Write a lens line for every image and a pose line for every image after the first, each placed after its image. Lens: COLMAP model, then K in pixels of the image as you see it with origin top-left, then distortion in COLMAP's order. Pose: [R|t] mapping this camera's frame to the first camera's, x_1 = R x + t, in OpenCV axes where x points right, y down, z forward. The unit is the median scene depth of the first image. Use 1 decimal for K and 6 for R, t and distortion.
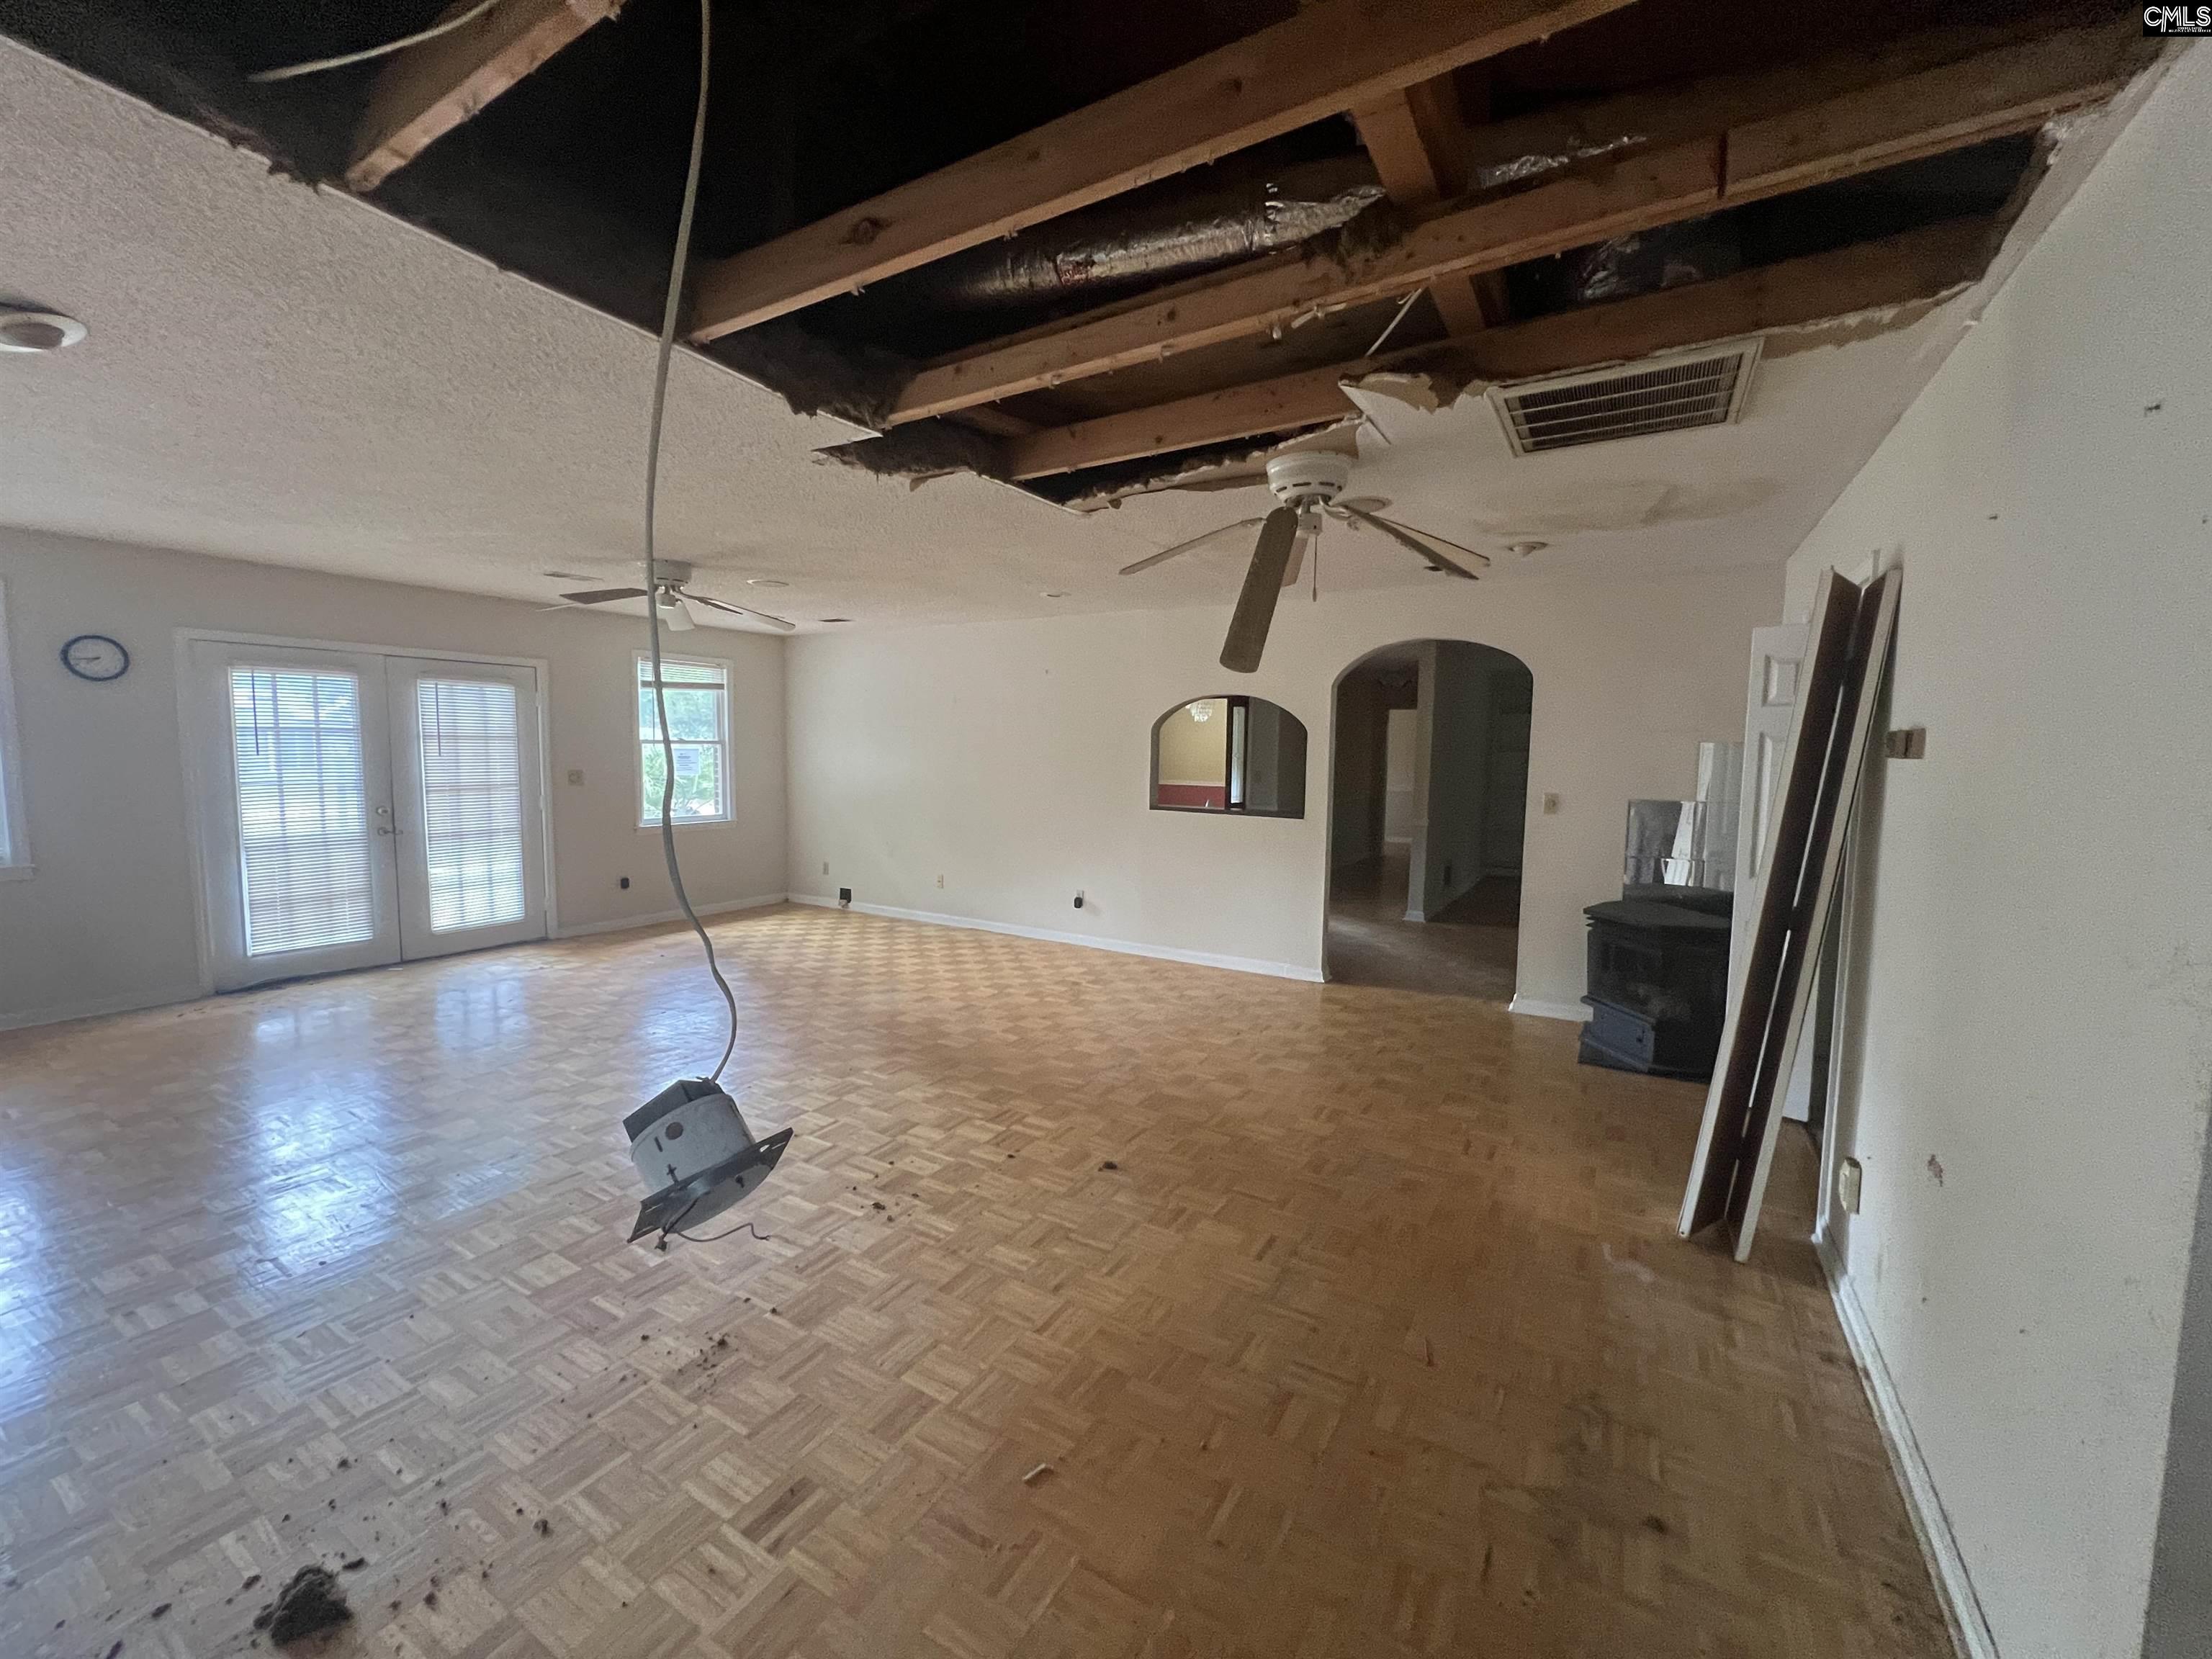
lens RADIAL K [[888.2, 0, 1109.2], [0, 888.2, 826.0], [0, 0, 1]] dist [-0.003304, 0.000602]
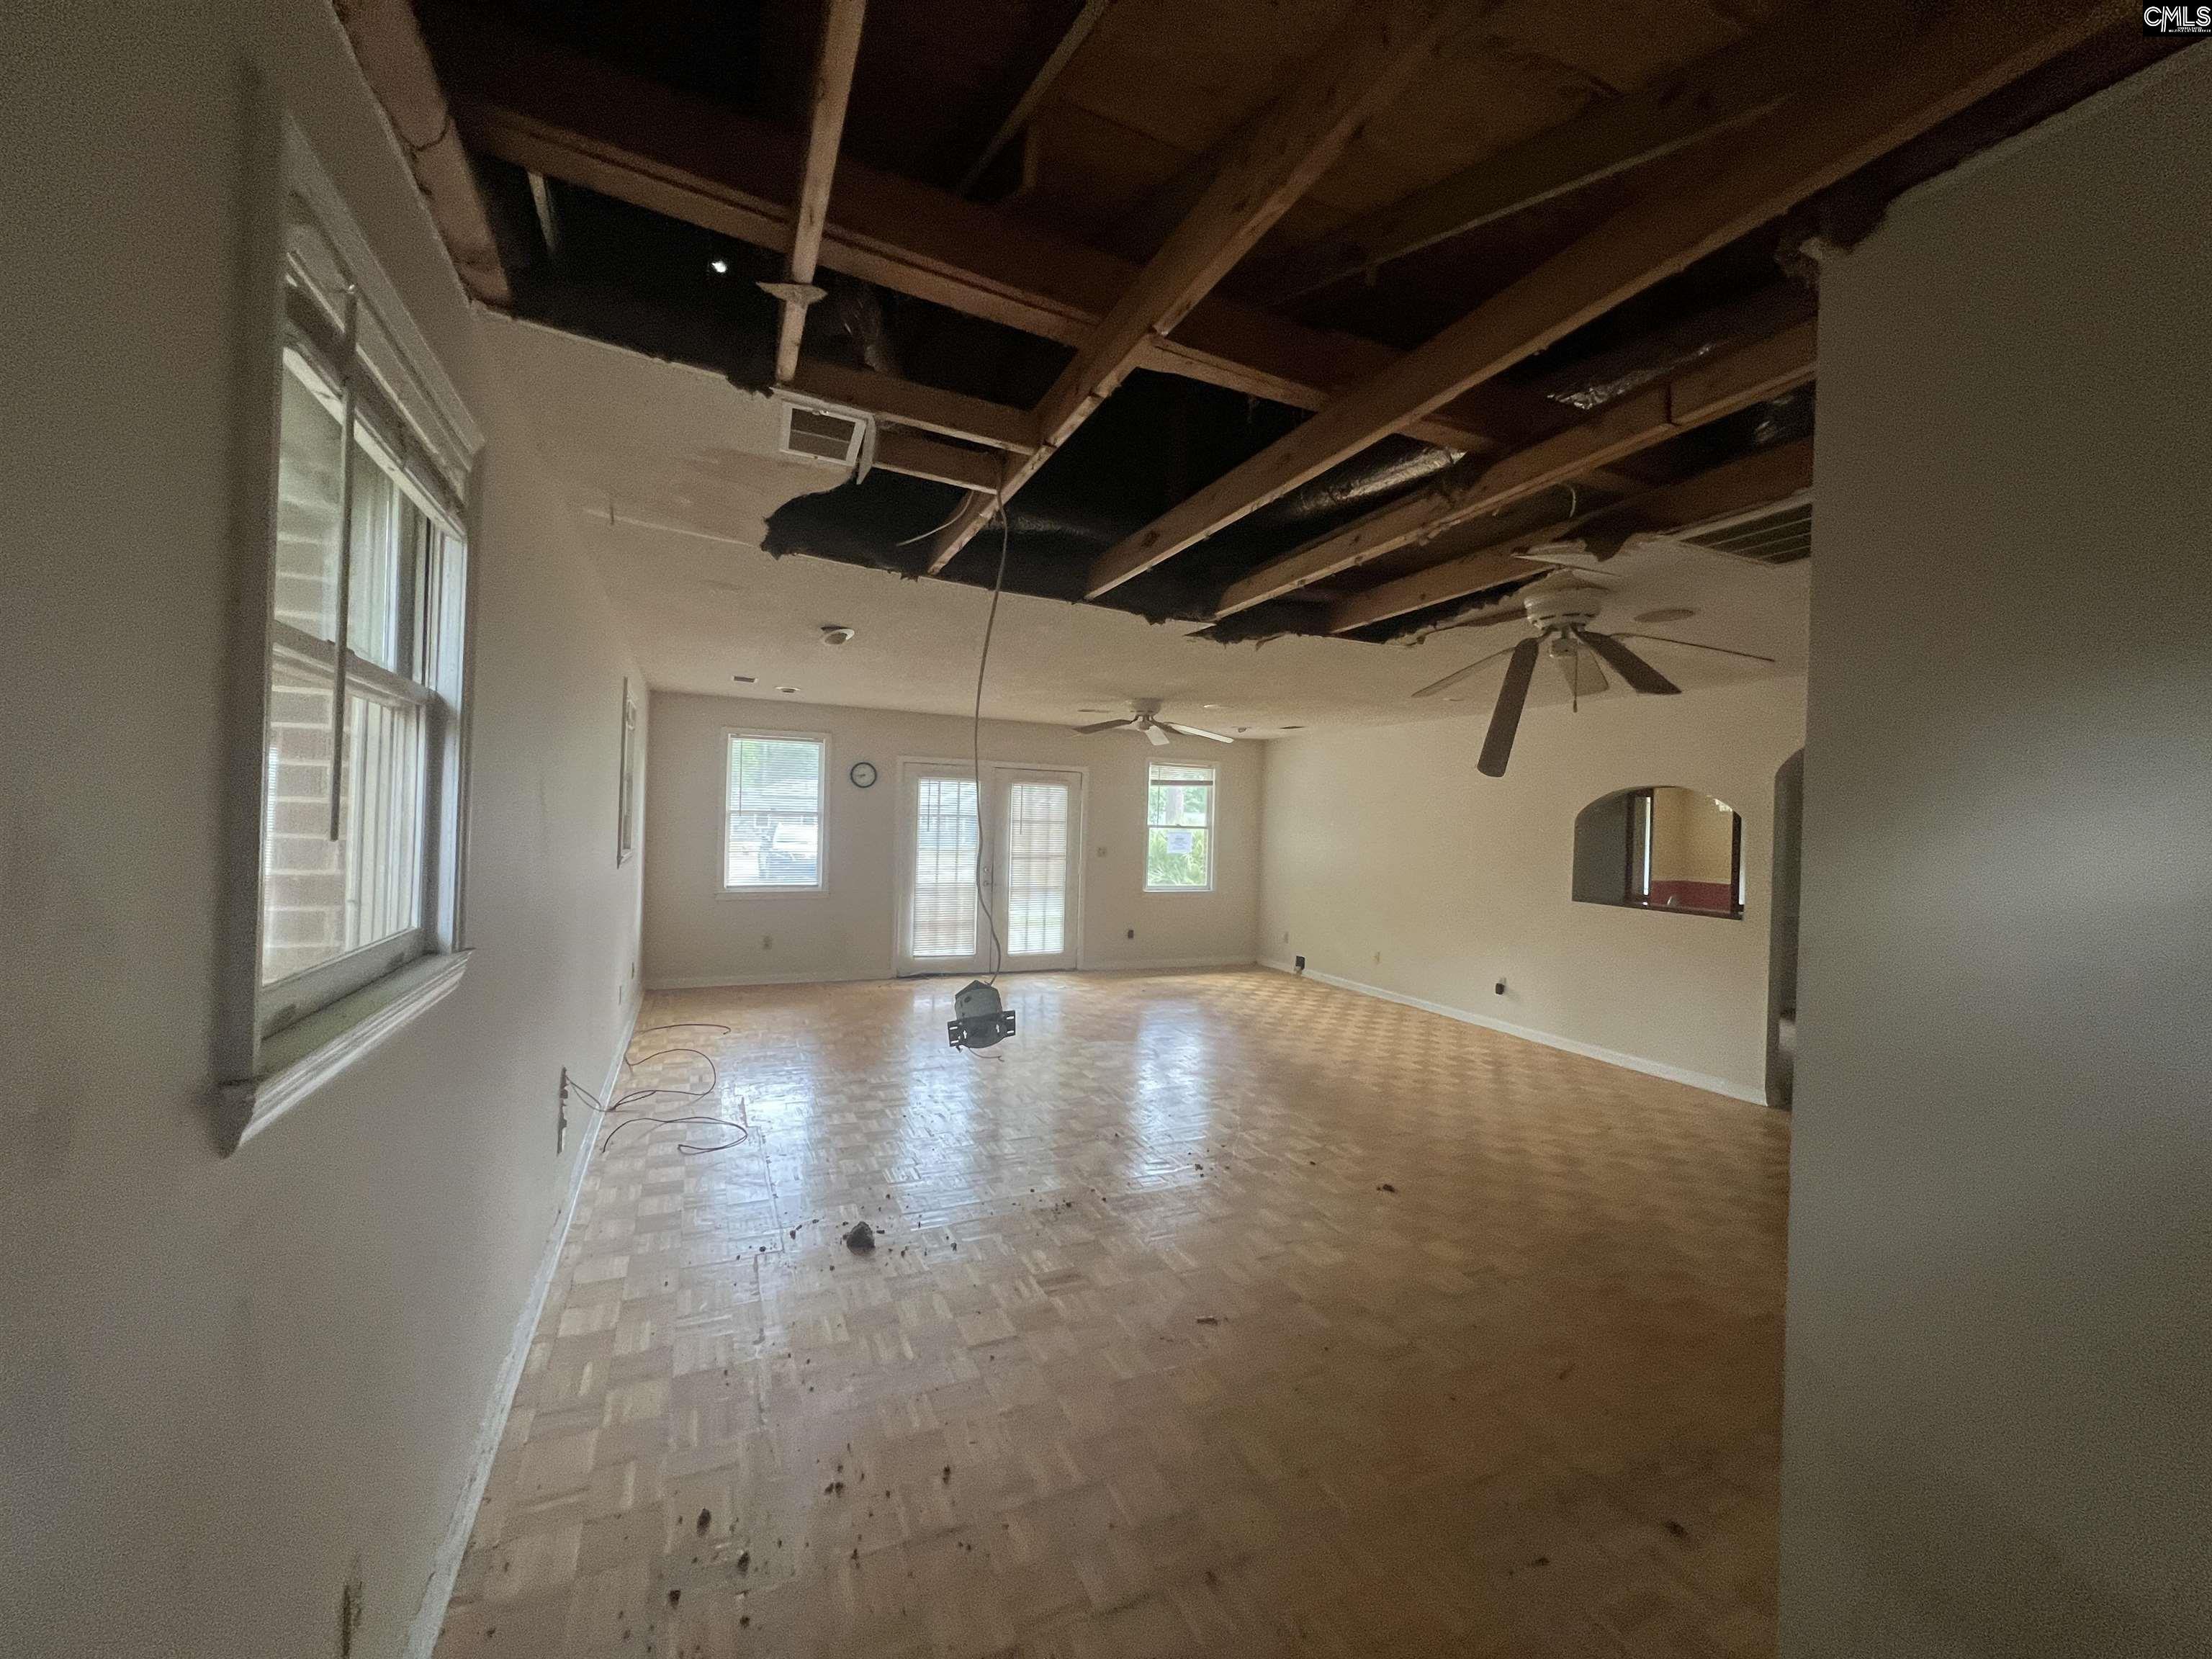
lens RADIAL K [[883.7, 0, 1108.3], [0, 883.7, 829.2], [0, 0, 1]] dist [-0.001432, 0.000287]
pose [[0.826409, 0.014807, -0.562876, 0.326313], [-0.067128, 0.995116, -0.072379, 0.014760], [0.559055, 0.097599, 0.823366, -0.214372]]
